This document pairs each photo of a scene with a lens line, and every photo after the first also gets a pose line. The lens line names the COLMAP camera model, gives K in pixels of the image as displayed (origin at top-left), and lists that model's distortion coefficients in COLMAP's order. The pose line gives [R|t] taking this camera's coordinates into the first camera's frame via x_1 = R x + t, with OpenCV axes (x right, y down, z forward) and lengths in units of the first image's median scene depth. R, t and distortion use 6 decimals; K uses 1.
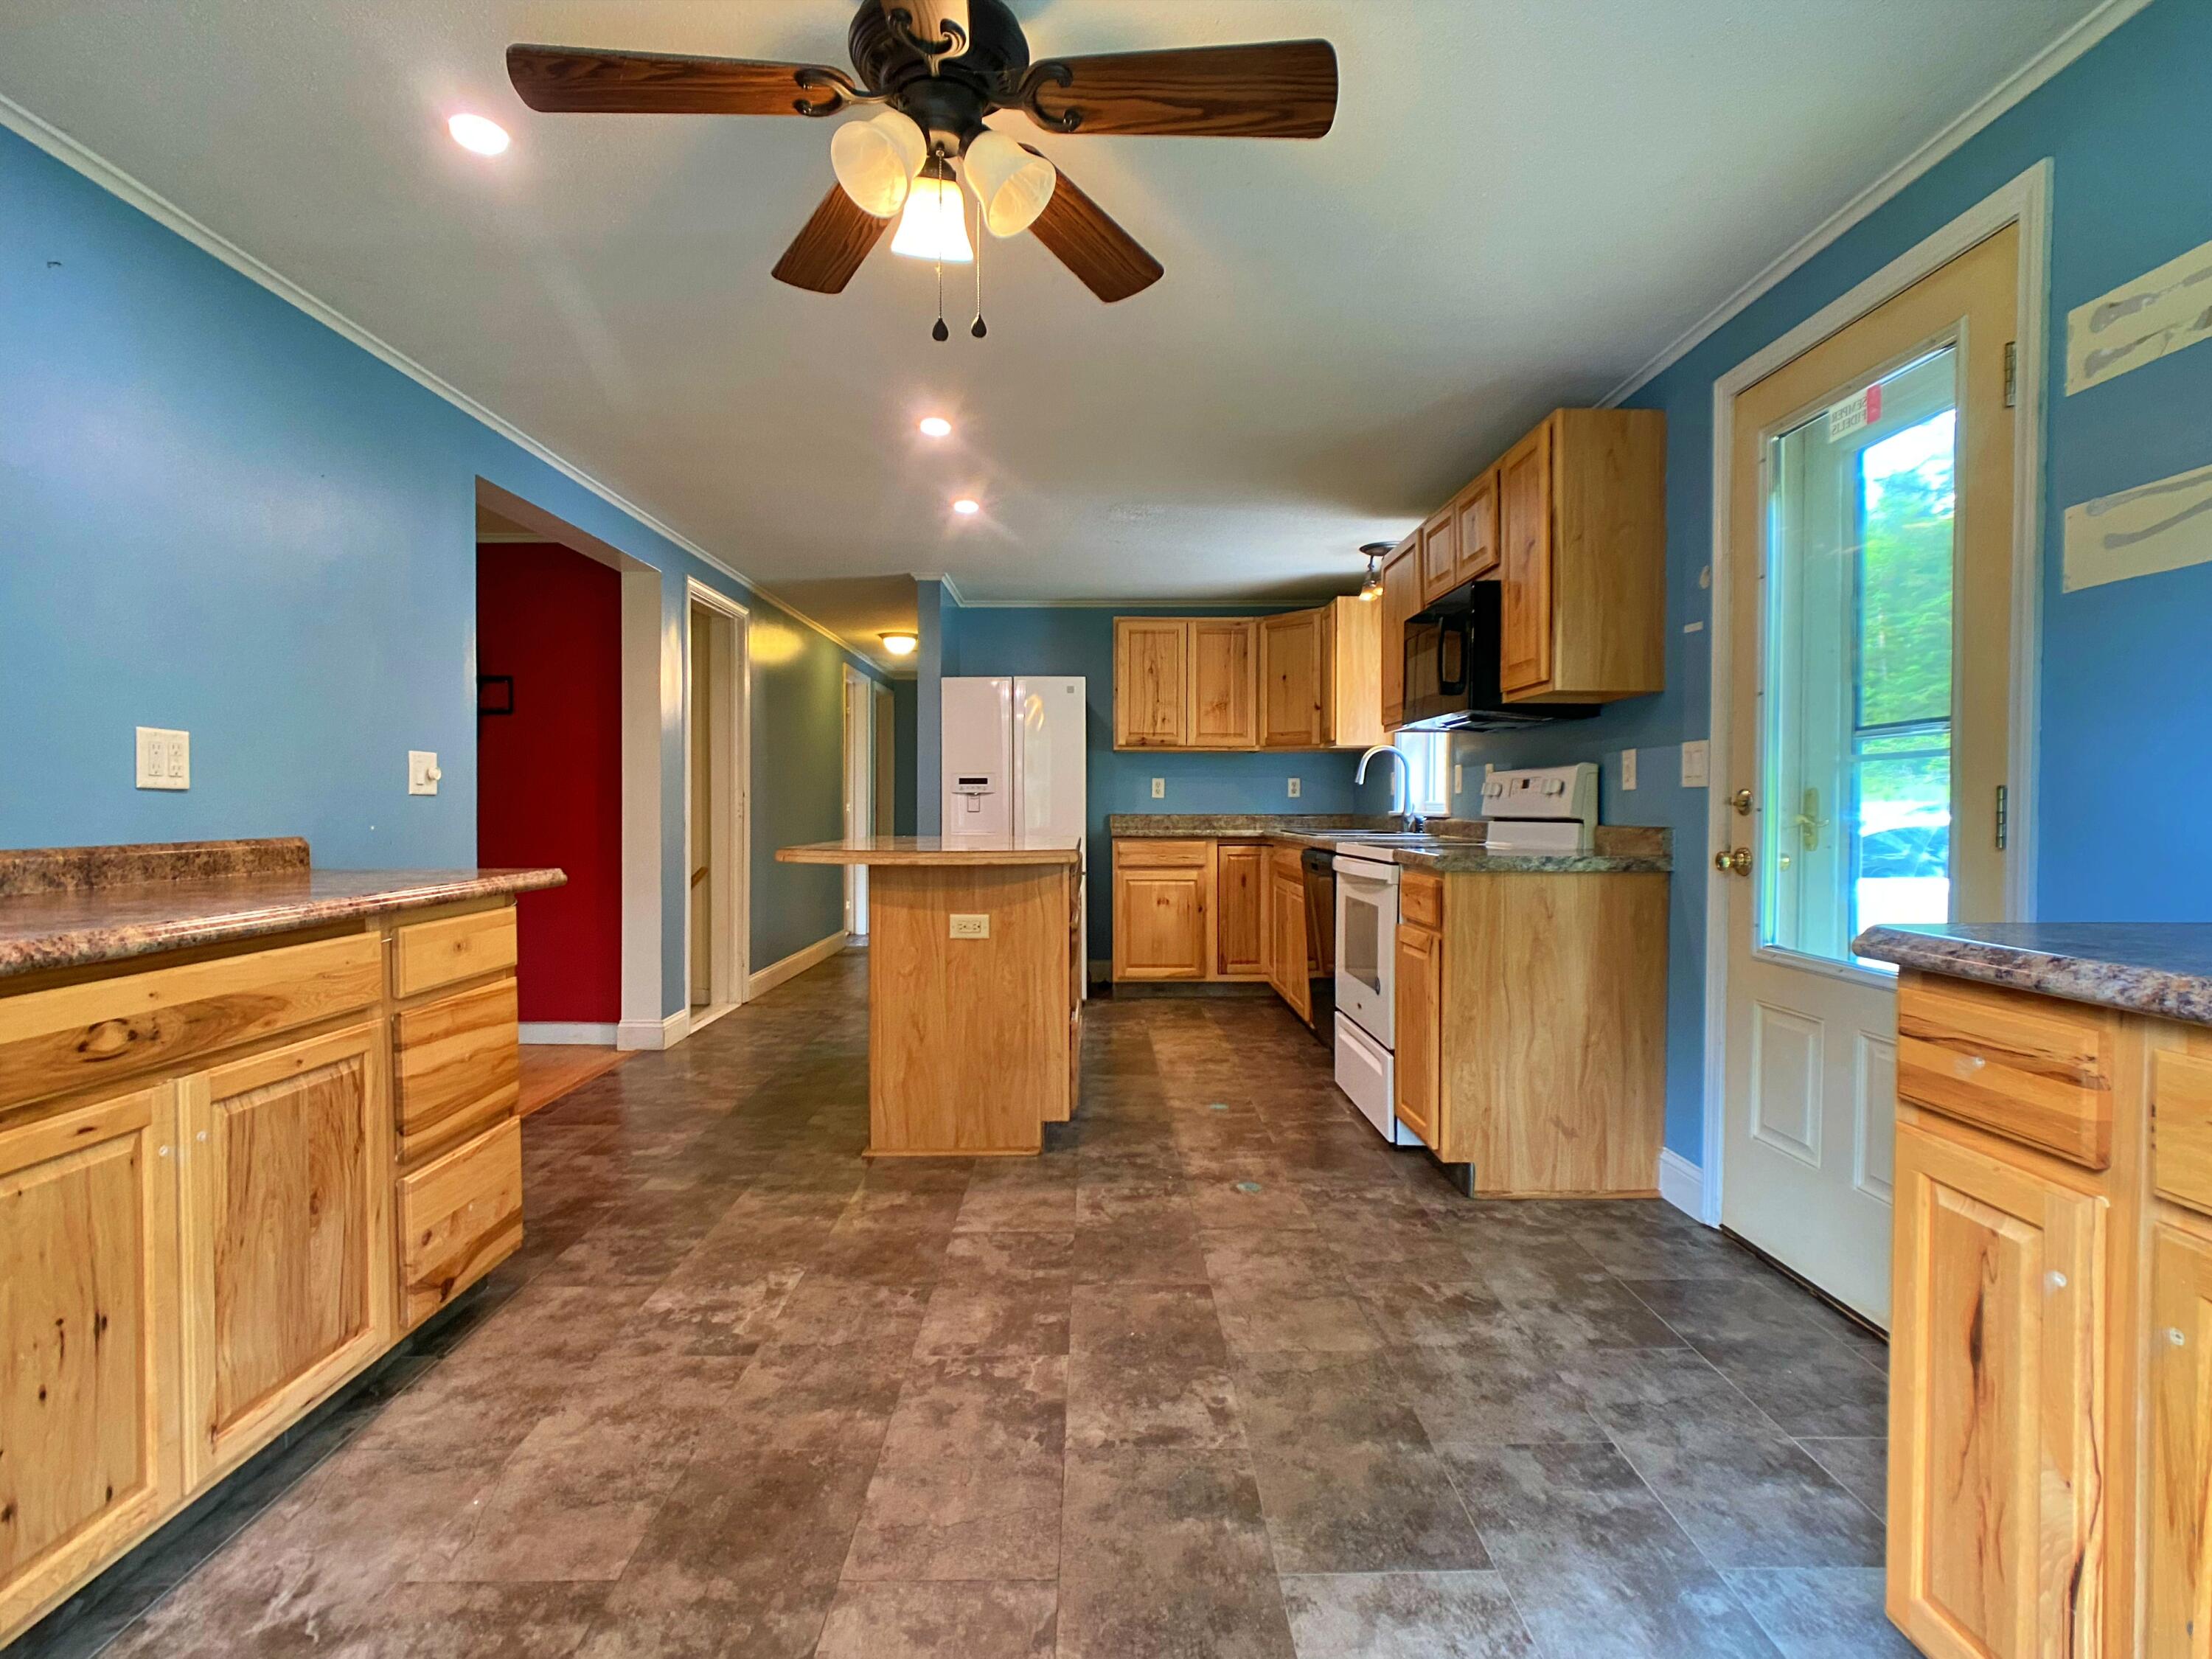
lens RADIAL K [[1090.9, 0, 1106.0], [0, 1090.9, 829.5], [0, 0, 1]] dist [0.018342, 0.000508]
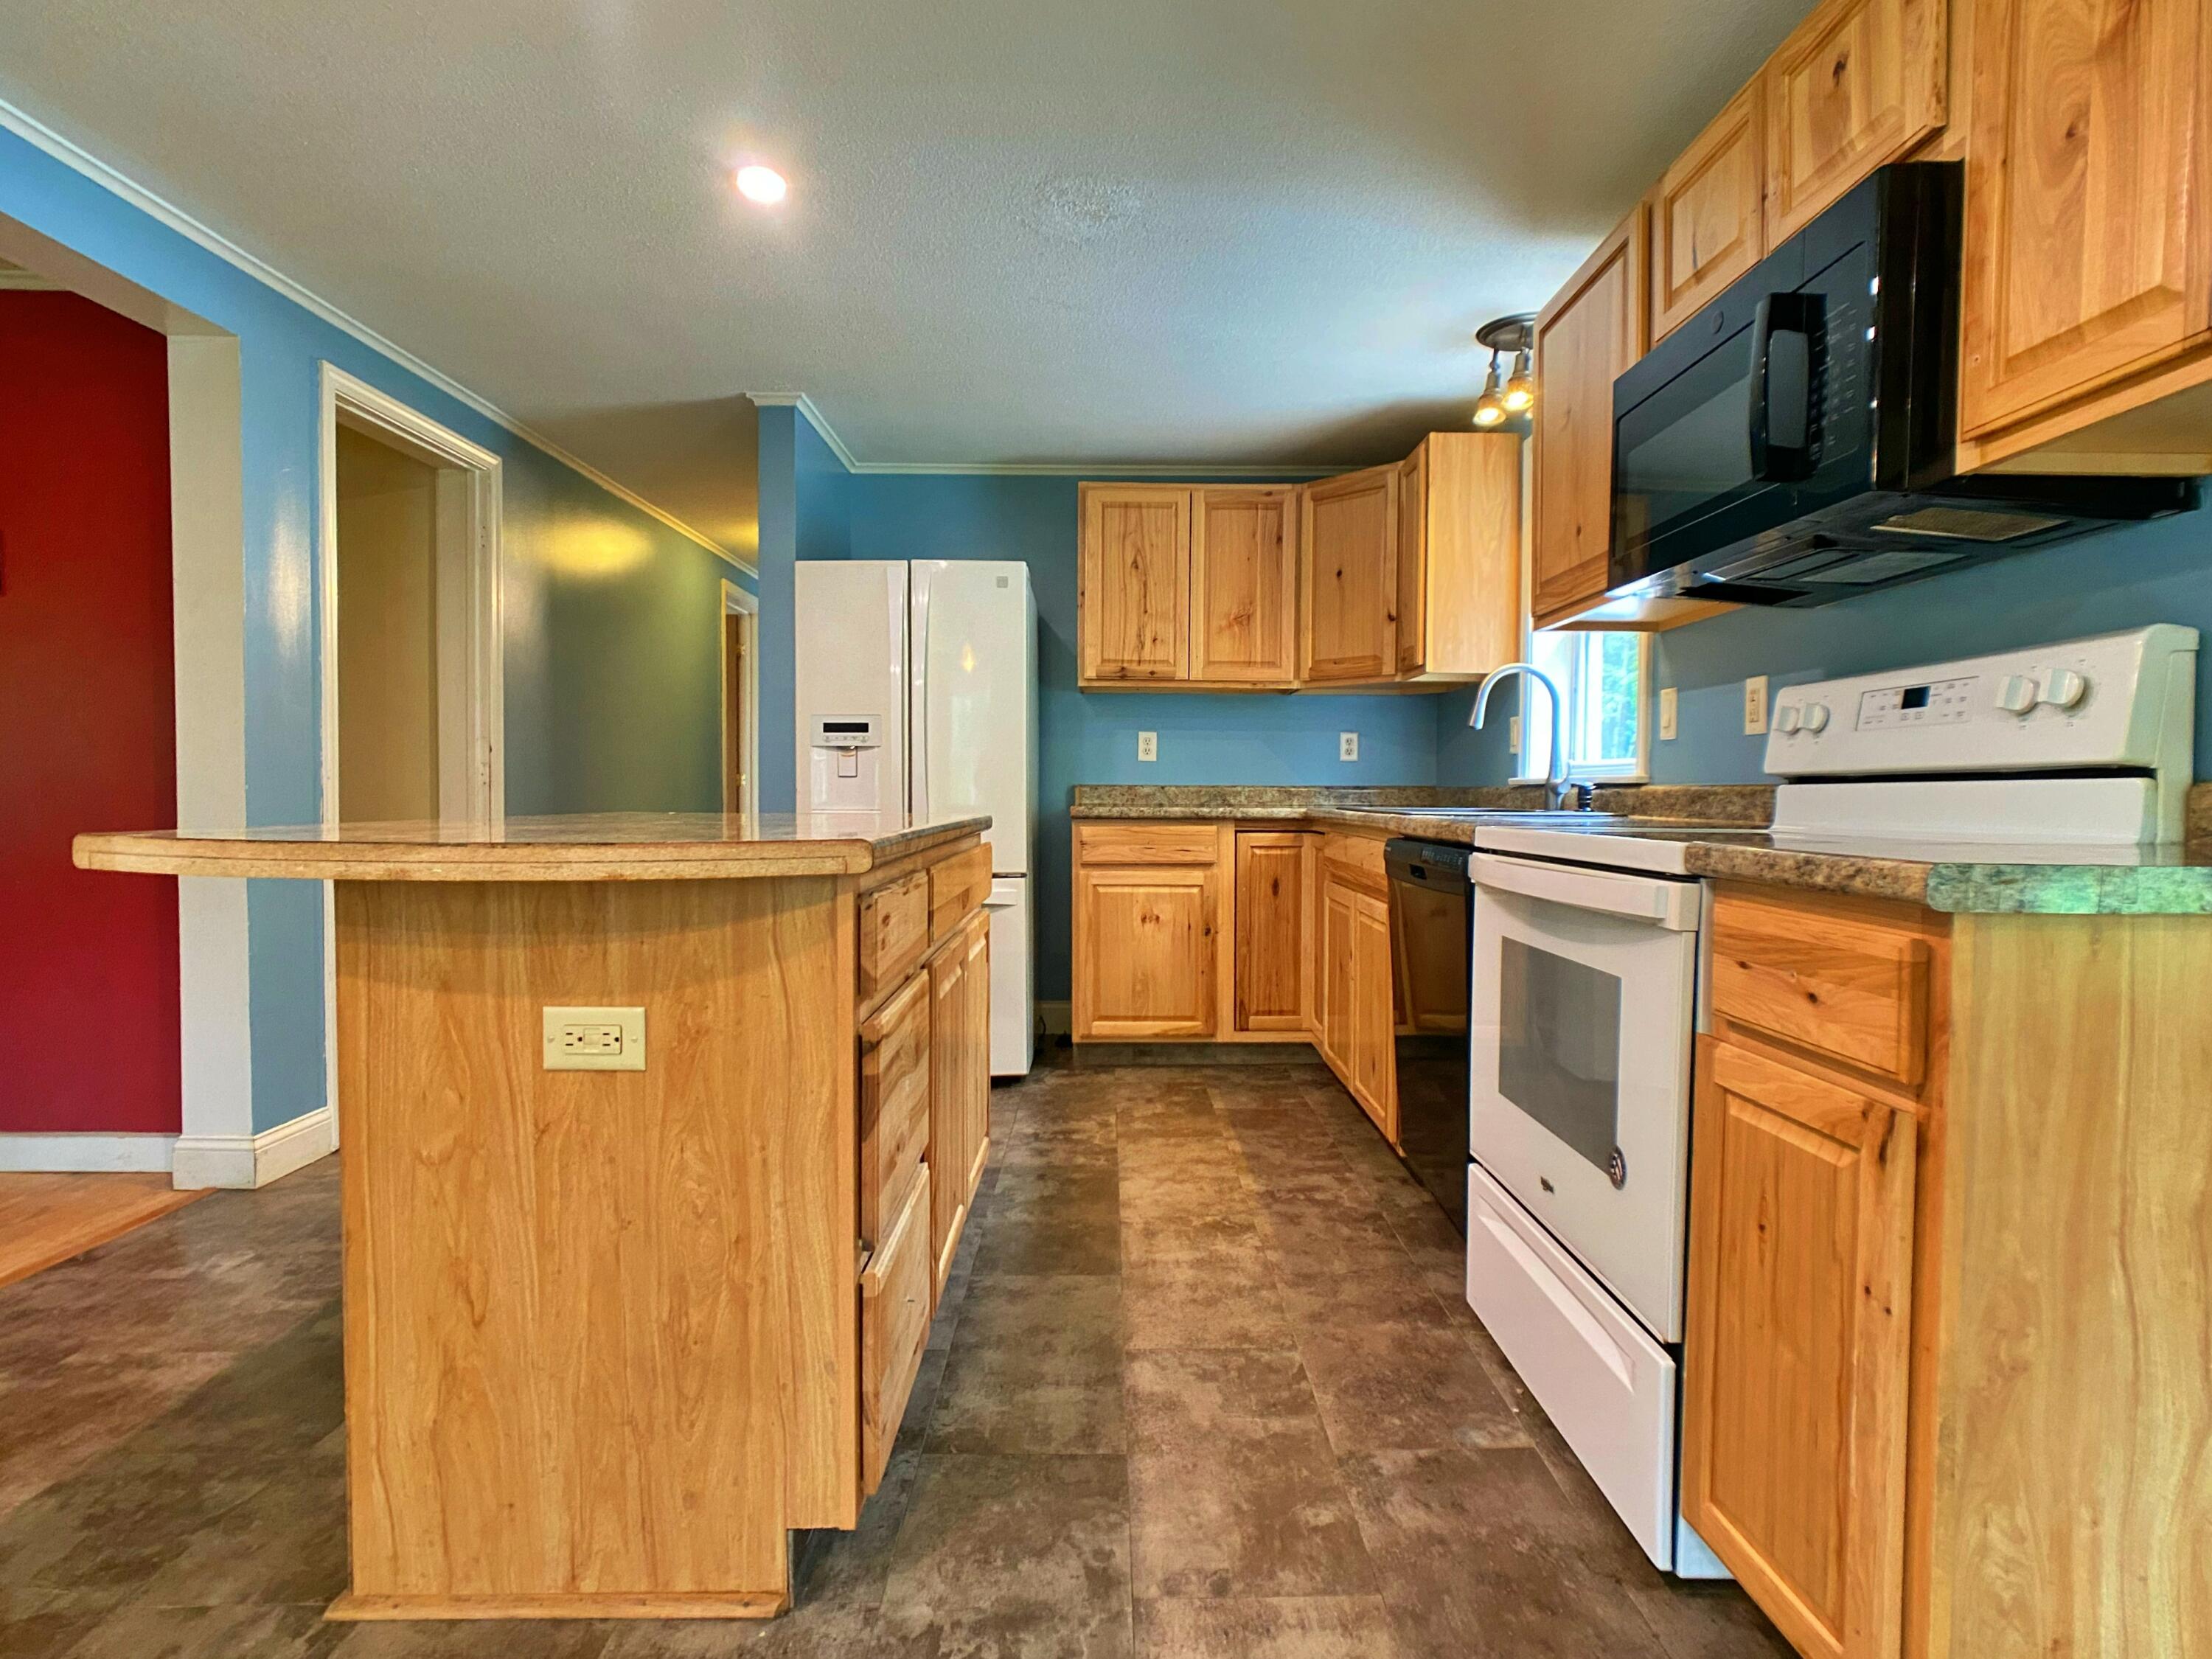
lens RADIAL K [[1121.2, 0, 1128.9], [0, 1121.2, 827.4], [0, 0, 1]] dist [-0.007567, 0.000906]
pose [[0.999956, 0.004345, 0.008305, 0.037950], [-0.004431, 0.999936, 0.010412, 0.006023], [-0.008259, -0.010448, 0.999911, 0.380254]]
